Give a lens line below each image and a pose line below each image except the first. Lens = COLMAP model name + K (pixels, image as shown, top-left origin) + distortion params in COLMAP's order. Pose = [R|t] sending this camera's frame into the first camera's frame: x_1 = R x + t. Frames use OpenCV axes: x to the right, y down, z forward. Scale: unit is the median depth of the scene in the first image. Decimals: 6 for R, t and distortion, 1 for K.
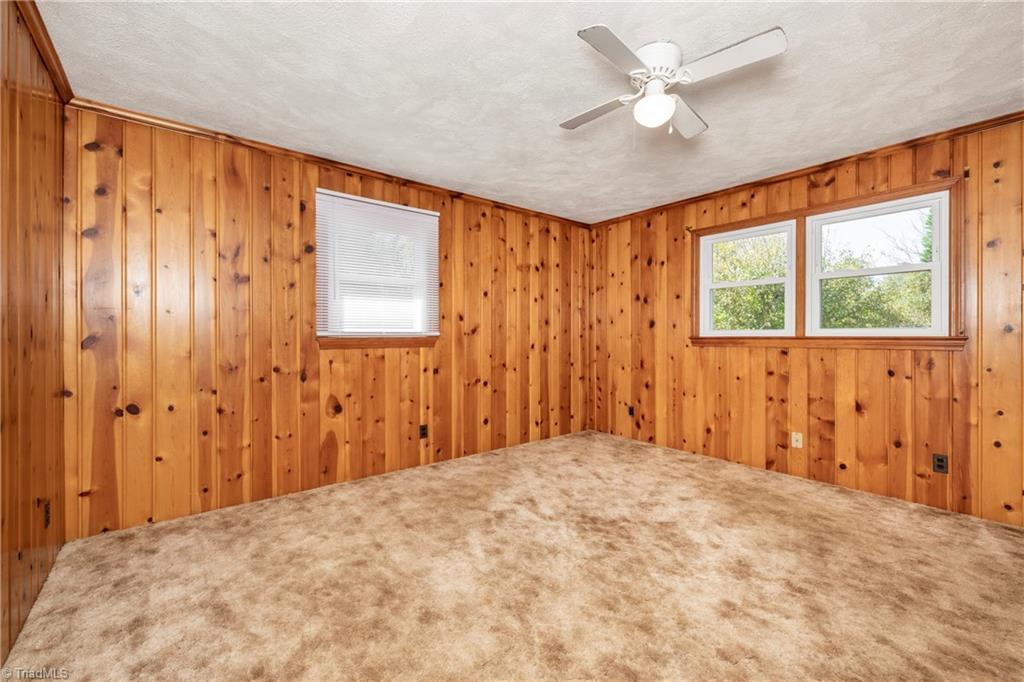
lens RADIAL K [[420.0, 0, 513.0], [0, 420.0, 331.2], [0, 0, 1]] dist [0.000219, -0.000814]
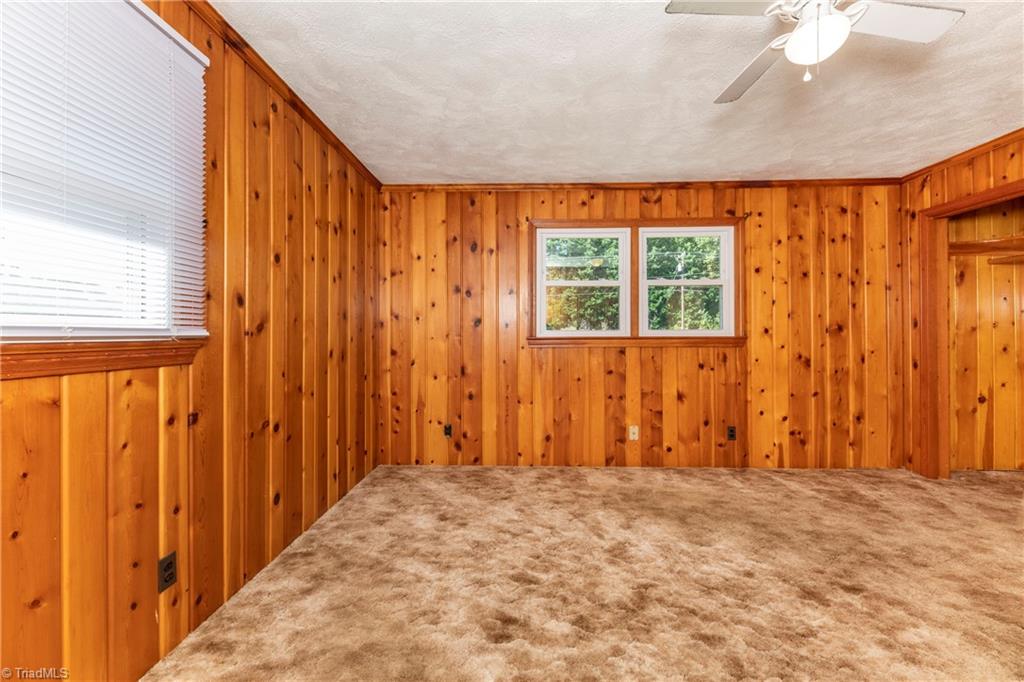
lens RADIAL K [[420.0, 0, 513.0], [0, 420.0, 331.2], [0, 0, 1]] dist [0.000219, -0.000814]
pose [[0.648926, 0.006460, 0.760824, -0.310031], [-0.007070, 0.999972, -0.002460, 0.002963], [-0.760819, -0.003782, 0.648953, 0.483350]]
